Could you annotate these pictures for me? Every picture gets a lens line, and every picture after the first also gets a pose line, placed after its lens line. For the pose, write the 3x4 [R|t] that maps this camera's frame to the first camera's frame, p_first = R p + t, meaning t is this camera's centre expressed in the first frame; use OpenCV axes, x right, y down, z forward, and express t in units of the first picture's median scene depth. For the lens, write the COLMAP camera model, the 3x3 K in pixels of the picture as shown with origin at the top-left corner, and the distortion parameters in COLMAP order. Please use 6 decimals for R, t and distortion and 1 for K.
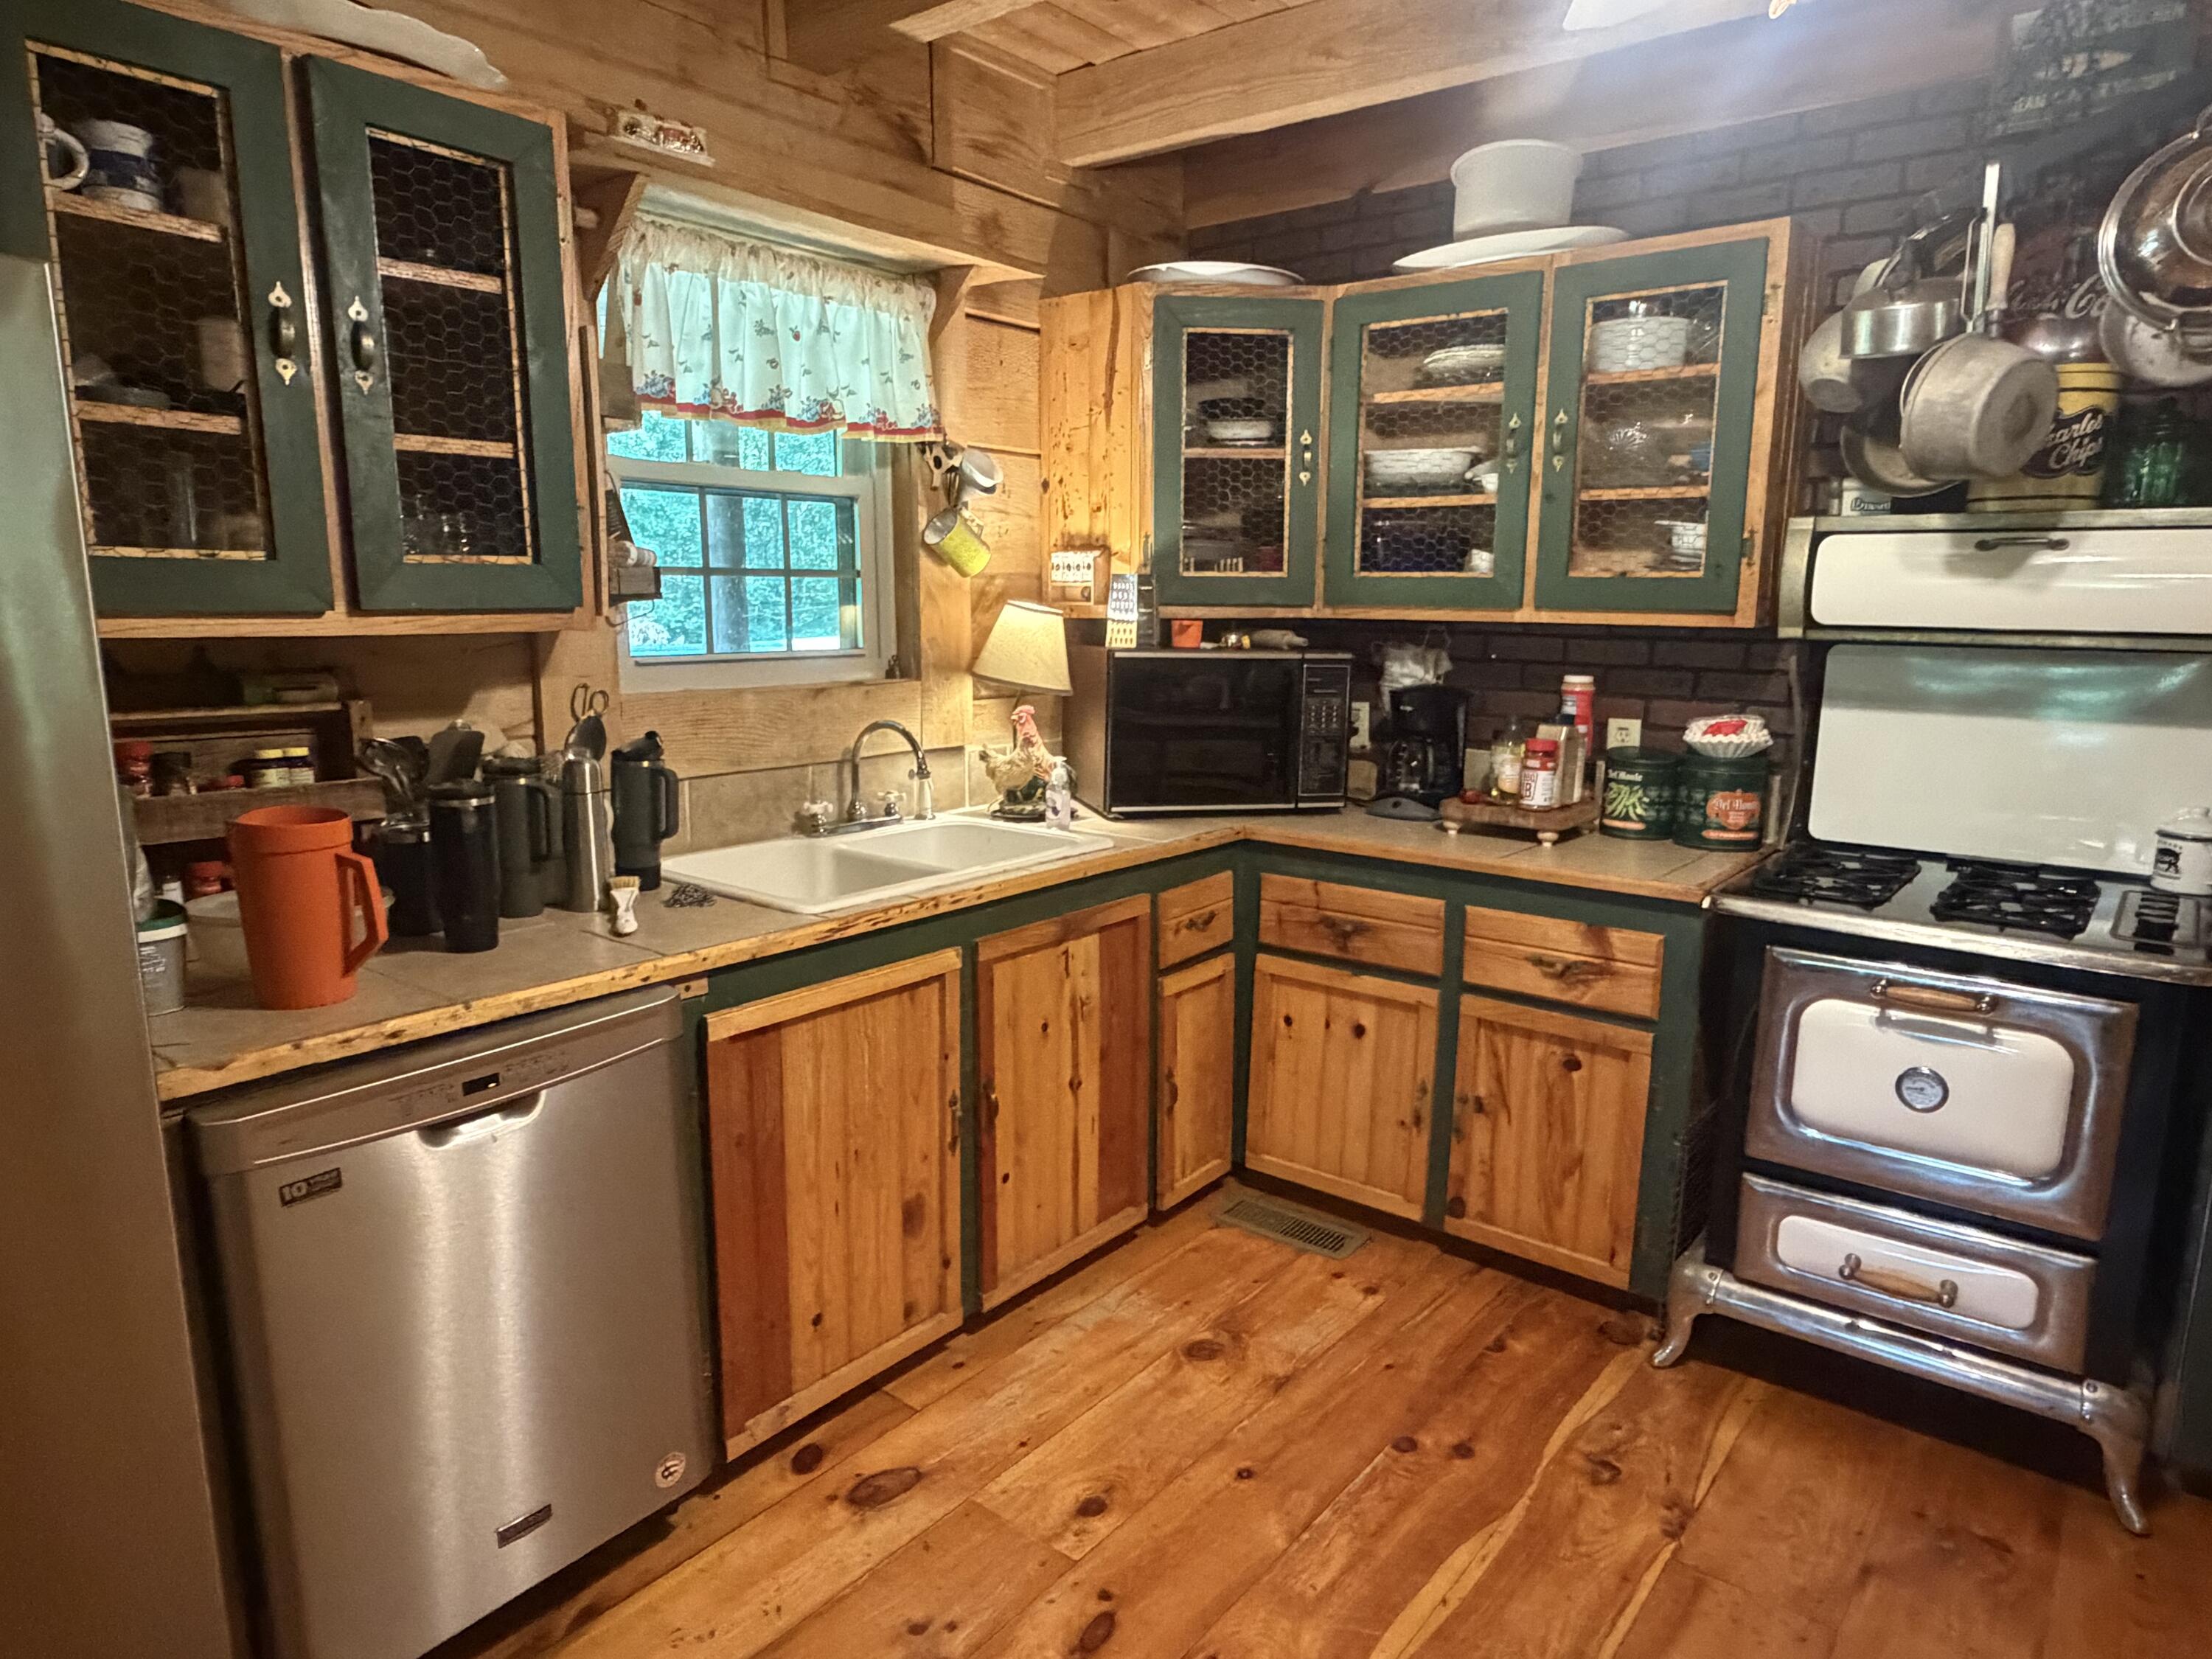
lens RADIAL K [[1337.0, 0, 1102.2], [0, 1337.0, 839.9], [0, 0, 1]] dist [-0.002725, -0.000981]
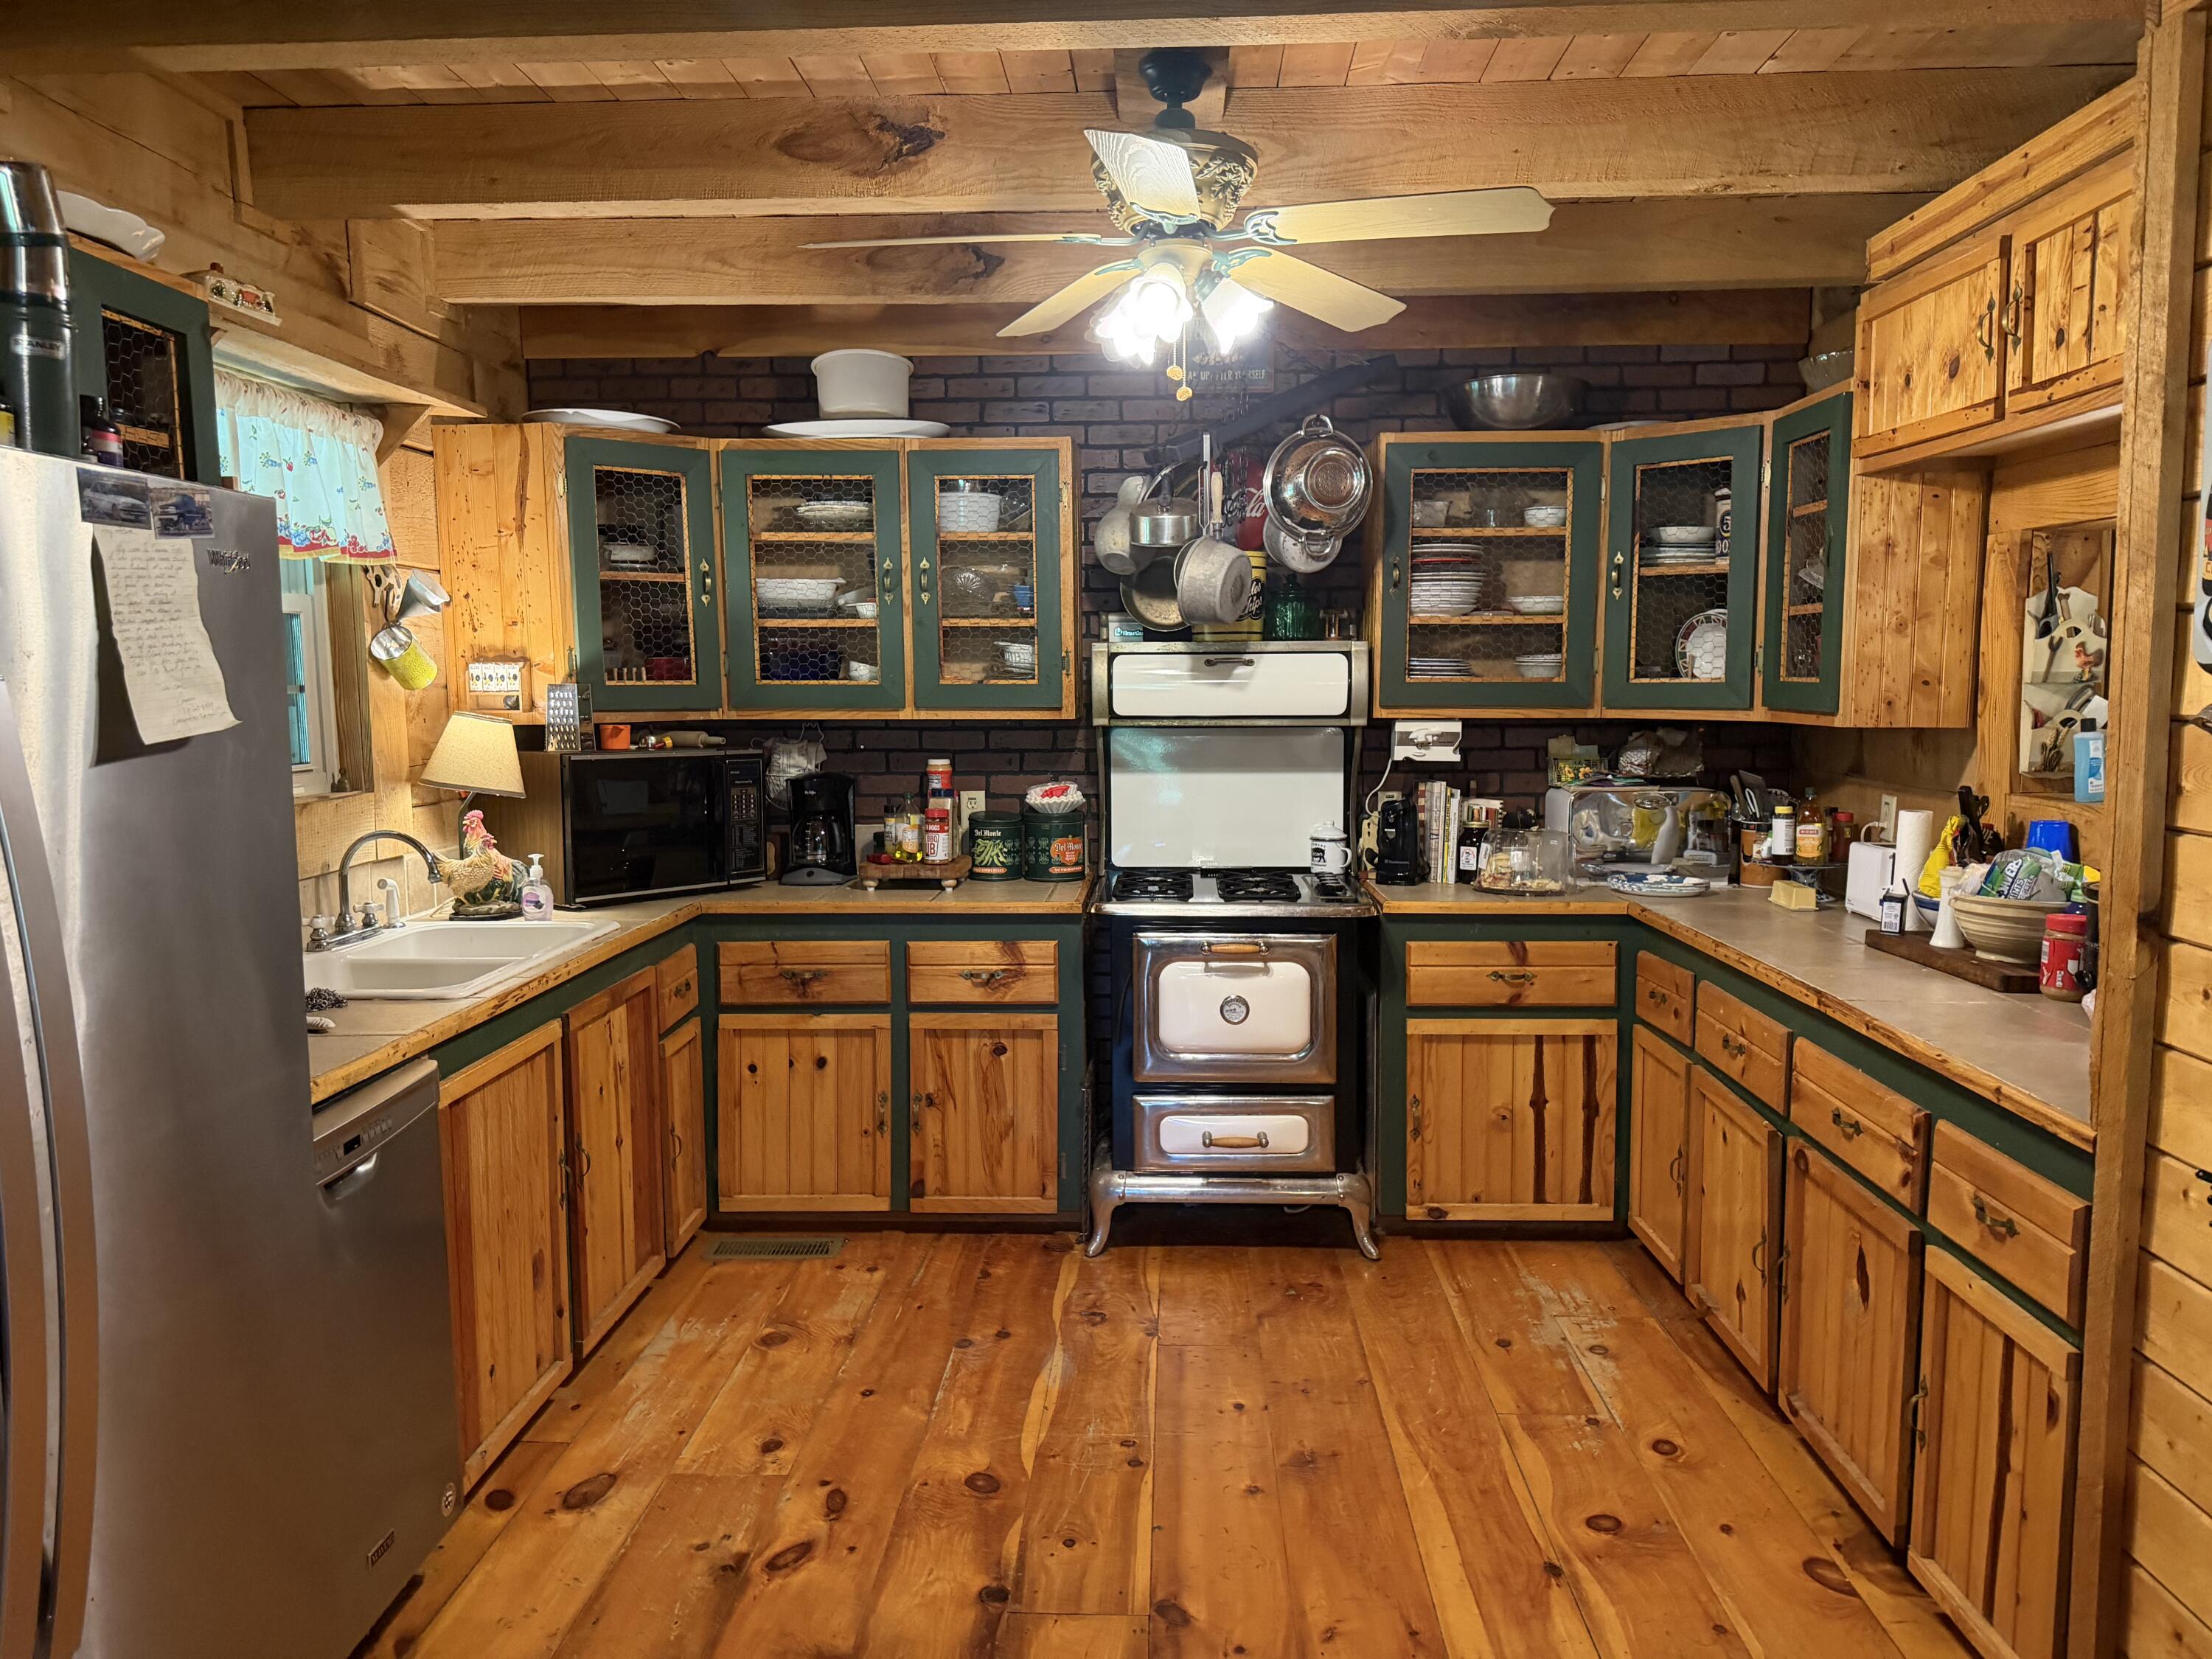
lens RADIAL K [[1552.8, 0, 1106.0], [0, 1552.8, 829.5], [0, 0, 1]] dist [0.115355, -0.217066]
pose [[0.801487, -0.071325, 0.593743, -0.432890], [0.120879, 0.991690, -0.044044, 0.030288], [-0.585668, 0.107072, 0.803448, -0.298839]]
